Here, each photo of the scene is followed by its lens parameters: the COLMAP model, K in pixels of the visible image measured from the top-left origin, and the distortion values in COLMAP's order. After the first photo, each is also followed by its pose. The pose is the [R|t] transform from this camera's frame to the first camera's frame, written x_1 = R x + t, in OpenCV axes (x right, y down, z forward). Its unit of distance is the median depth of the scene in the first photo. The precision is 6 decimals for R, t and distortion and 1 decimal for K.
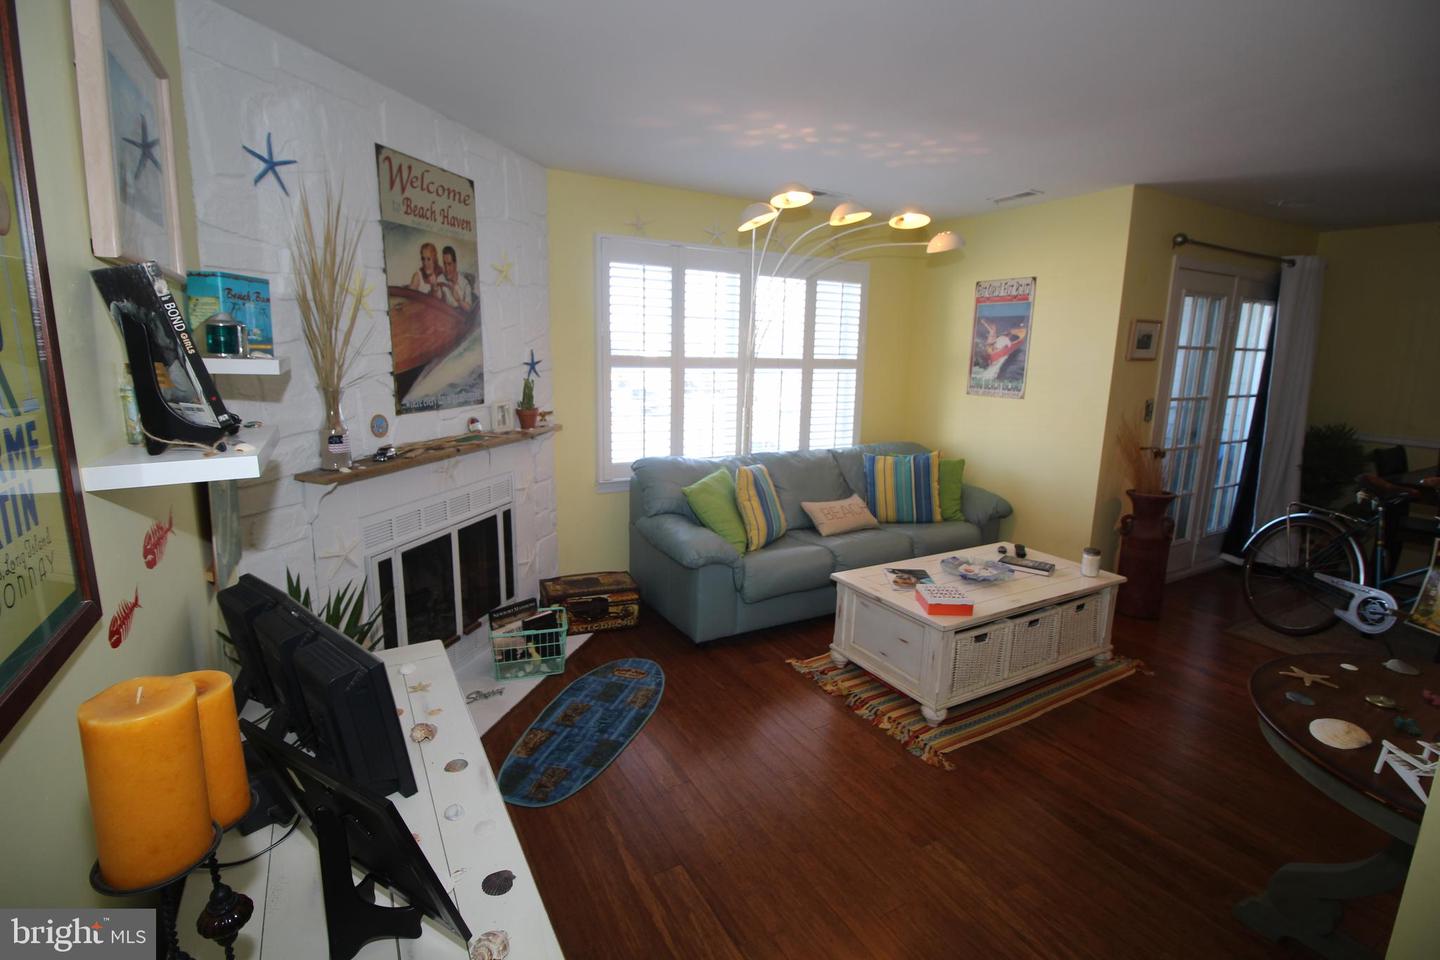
lens RADIAL K [[663.8, 0, 722.7], [0, 663.8, 472.5], [0, 0, 1]] dist [-0.004873, -0.009006]
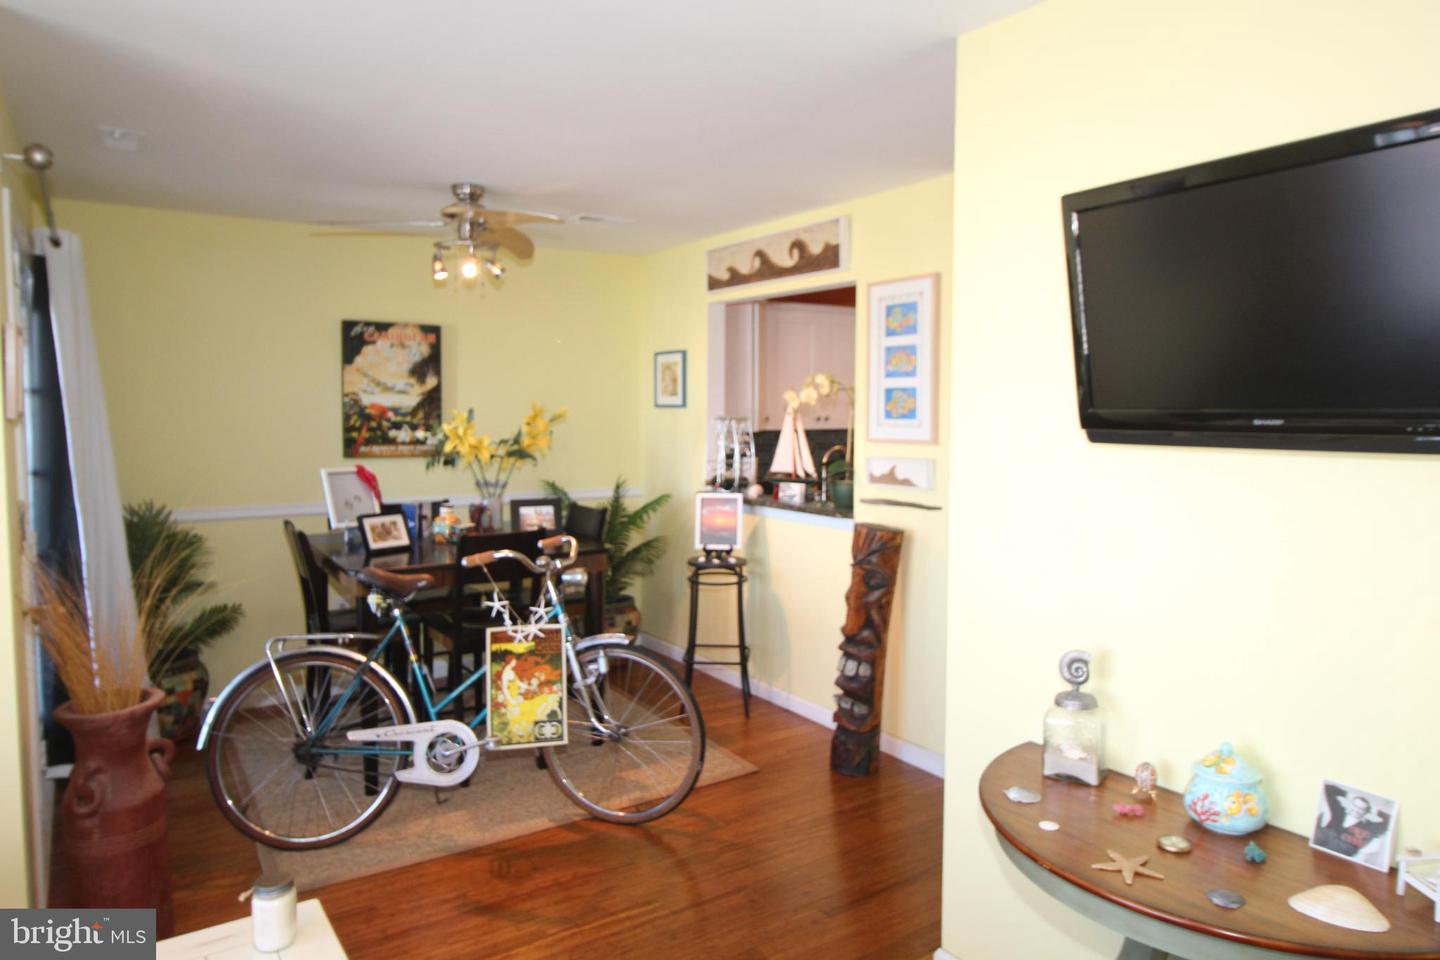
lens RADIAL K [[935.2, 0, 717.1], [0, 935.2, 466.5], [0, 0, 1]] dist [-0.004085, 0.002442]
pose [[-0.070915, -0.085684, 0.993795, -0.009683], [0.181210, 0.978619, 0.097306, -0.146302], [-0.980884, 0.186986, -0.053872, 0.750935]]
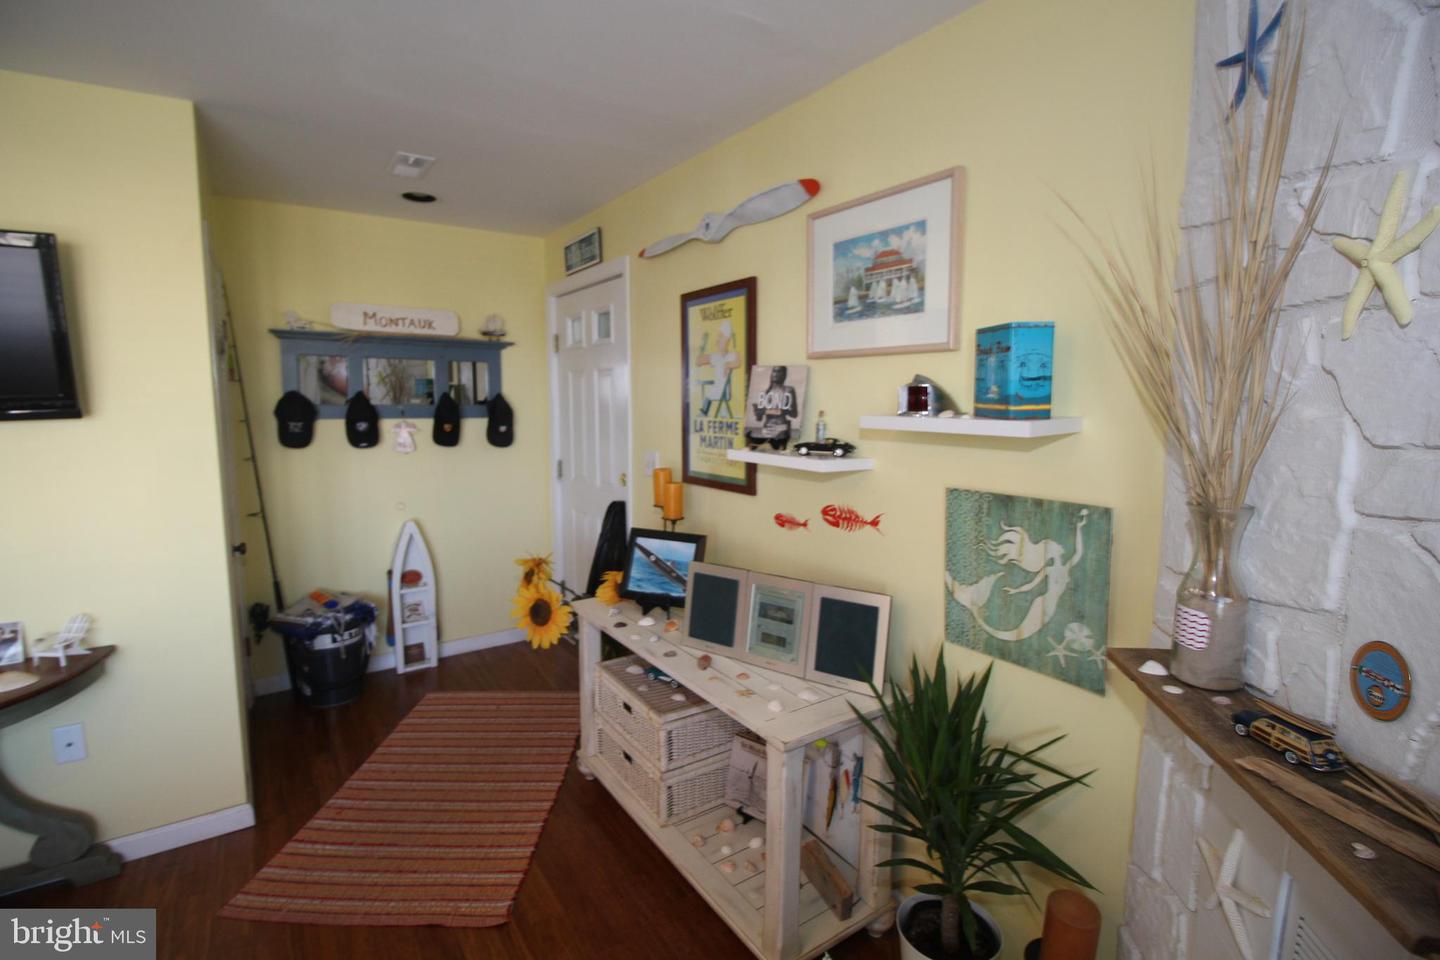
lens RADIAL K [[663.8, 0, 717.3], [0, 663.8, 471.2], [0, 0, 1]] dist [-0.004873, -0.009006]
pose [[-0.996551, -0.010752, -0.082285, -0.160516], [-0.034461, 0.955649, 0.292486, -0.193521], [0.075490, 0.294313, -0.952723, 1.002266]]
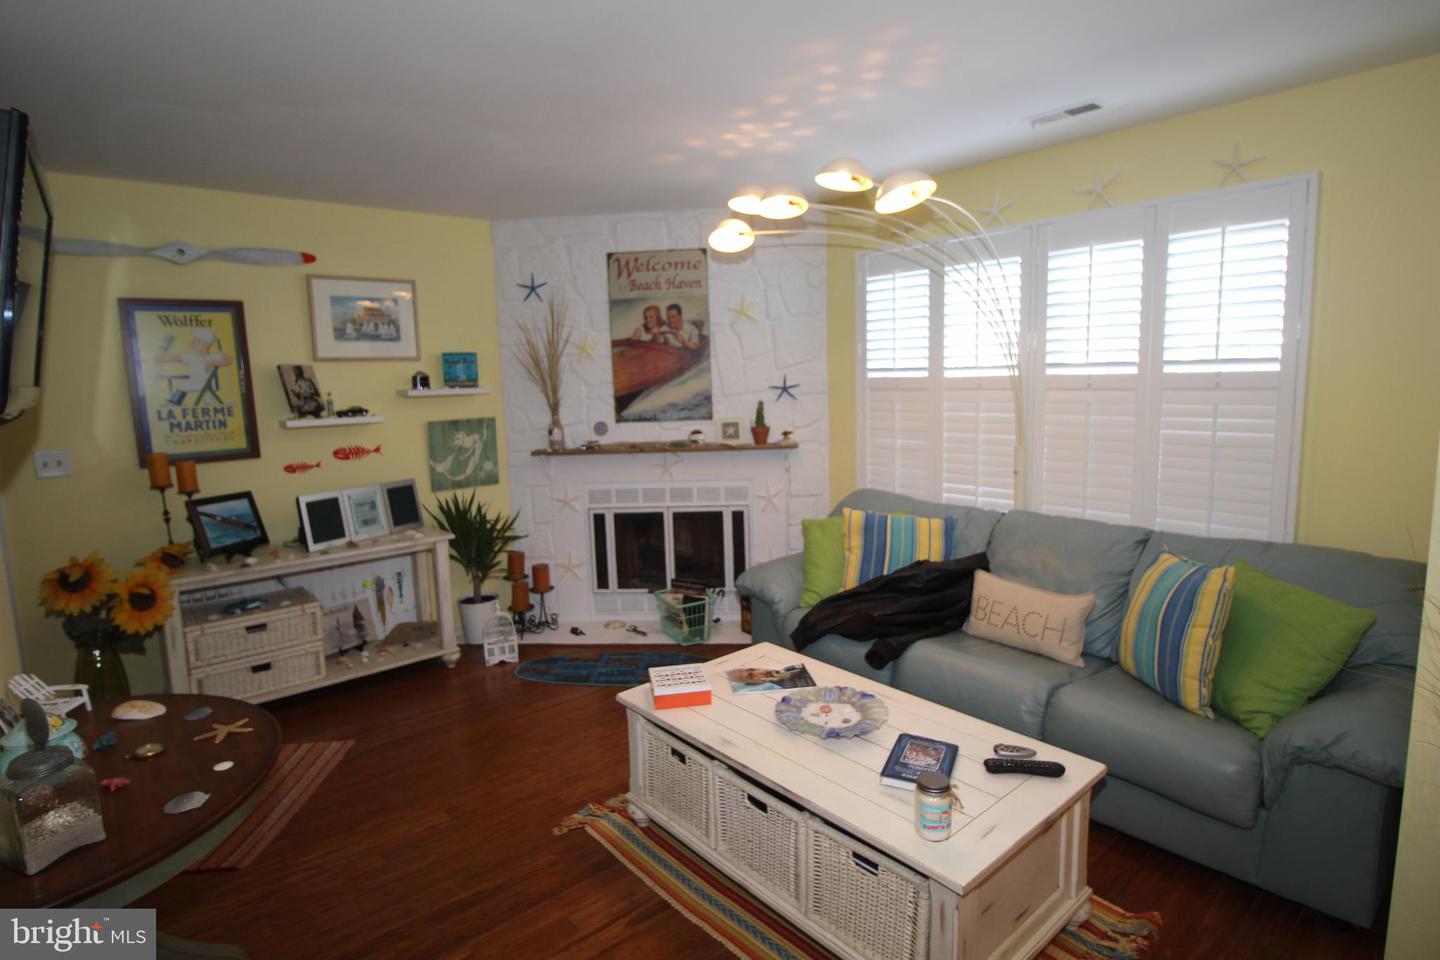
lens RADIAL K [[770.6, 0, 723.8], [0, 770.6, 472.4], [0, 0, 1]] dist [0.013960, -0.000452]
pose [[0.176829, 0.102416, -0.978899, 1.103732], [-0.145527, 0.986360, 0.076909, -0.123643], [0.973424, 0.128856, 0.189322, 0.772612]]
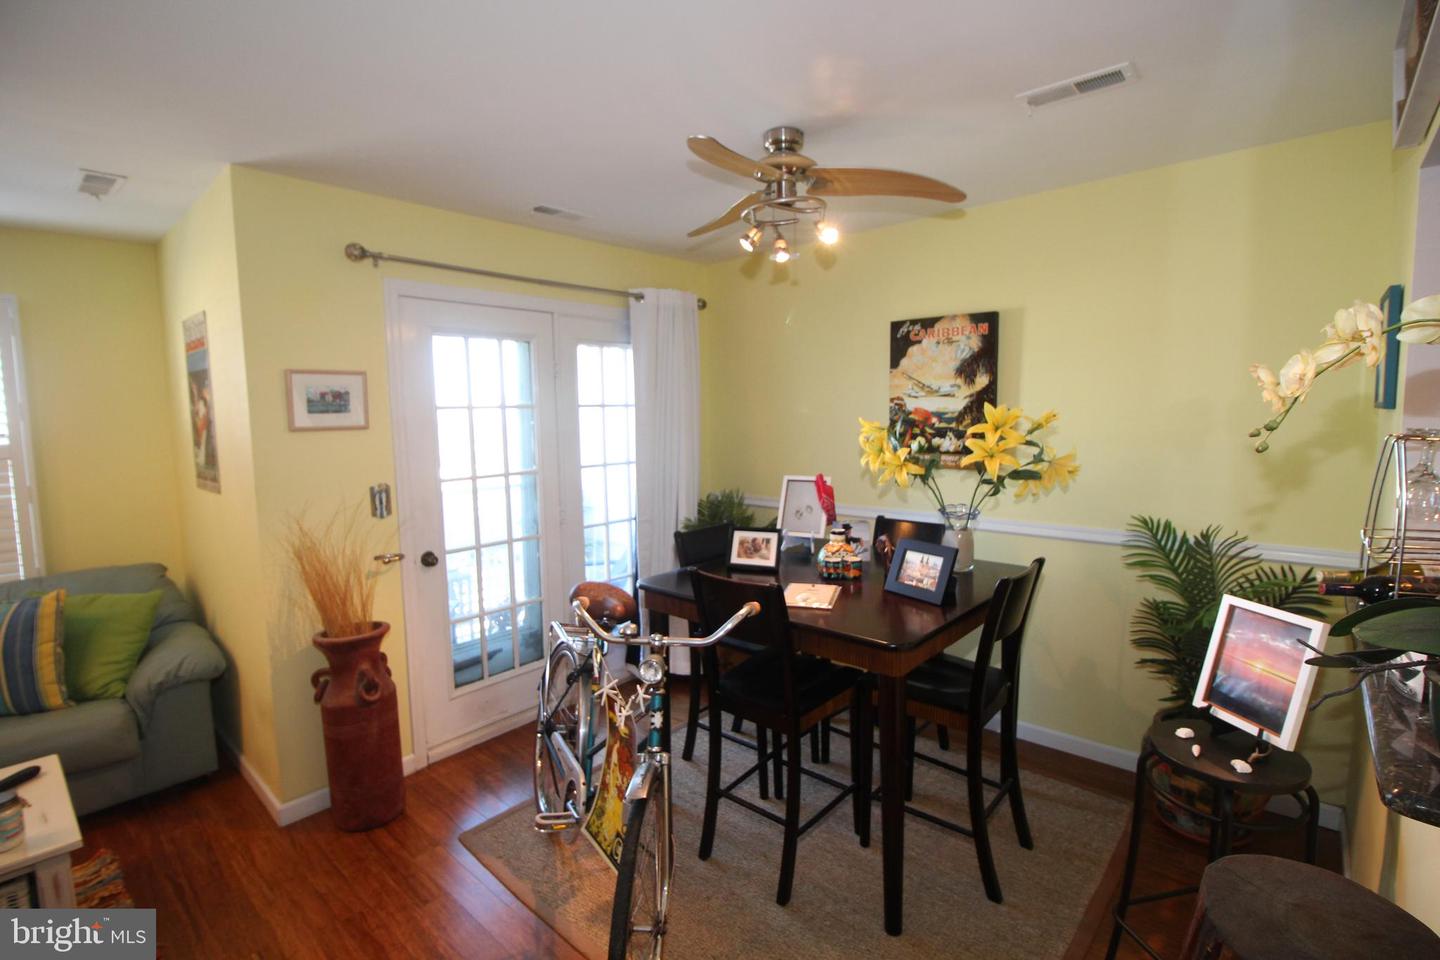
lens RADIAL K [[663.8, 0, 711.5], [0, 663.8, 470.0], [0, 0, 1]] dist [-0.004873, -0.009006]
pose [[0.948663, -0.064121, 0.309721, 1.002780], [0.094619, 0.991924, -0.084458, -0.047083], [-0.301805, 0.109428, 0.947069, 0.331836]]
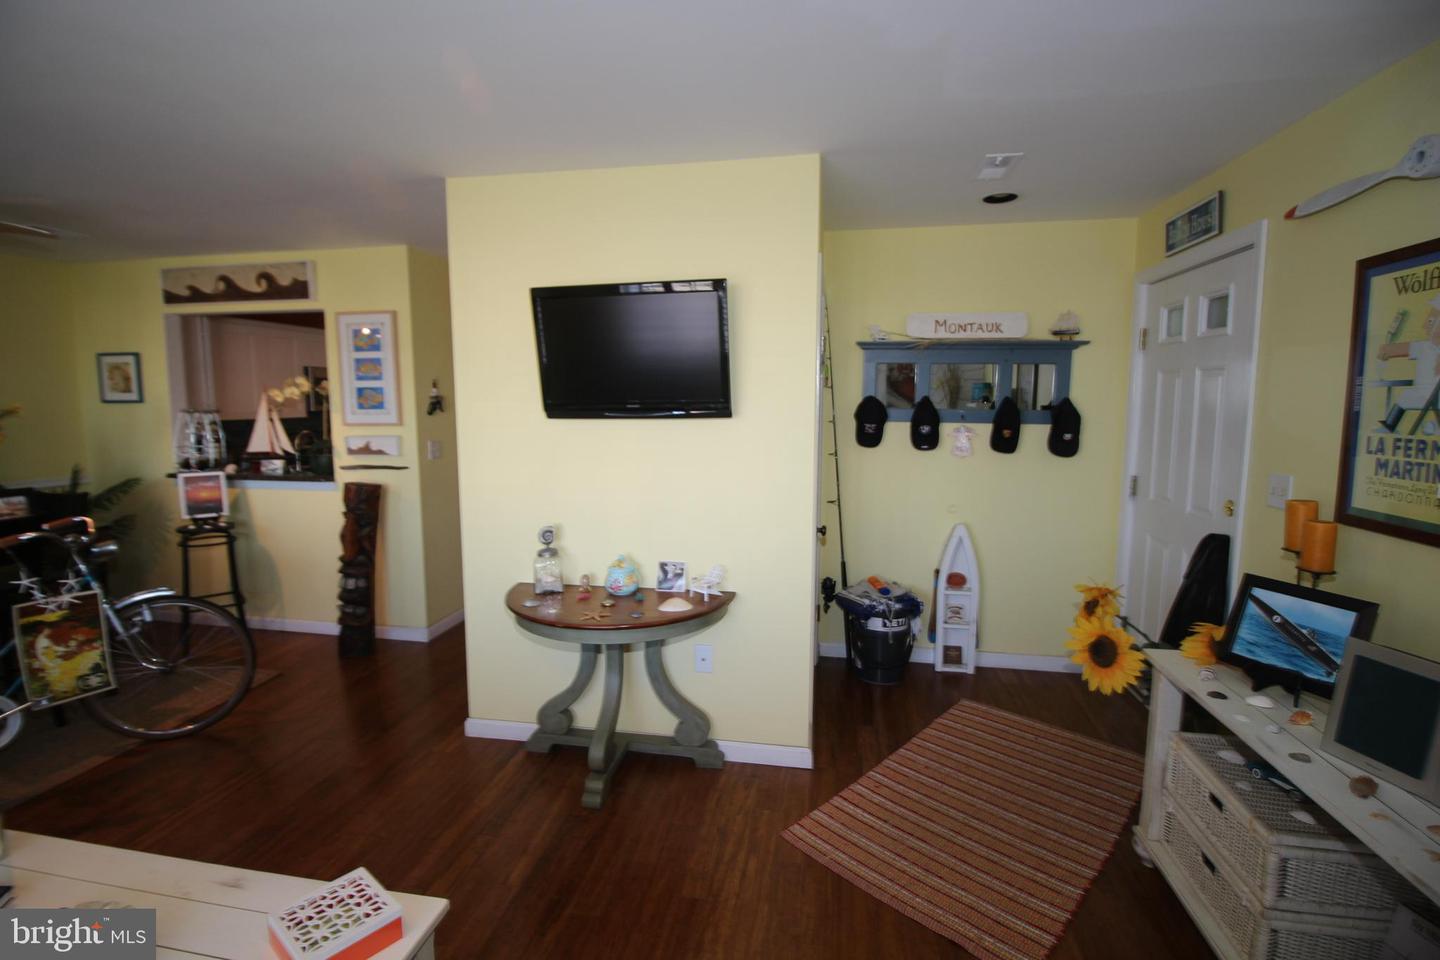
lens RADIAL K [[663.8, 0, 716.4], [0, 663.8, 471.3], [0, 0, 1]] dist [-0.004873, -0.009006]
pose [[-0.765263, -0.088303, 0.637633, -0.129561], [0.105044, 0.960139, 0.259035, -0.191025], [-0.635090, 0.265209, -0.725483, 0.980658]]
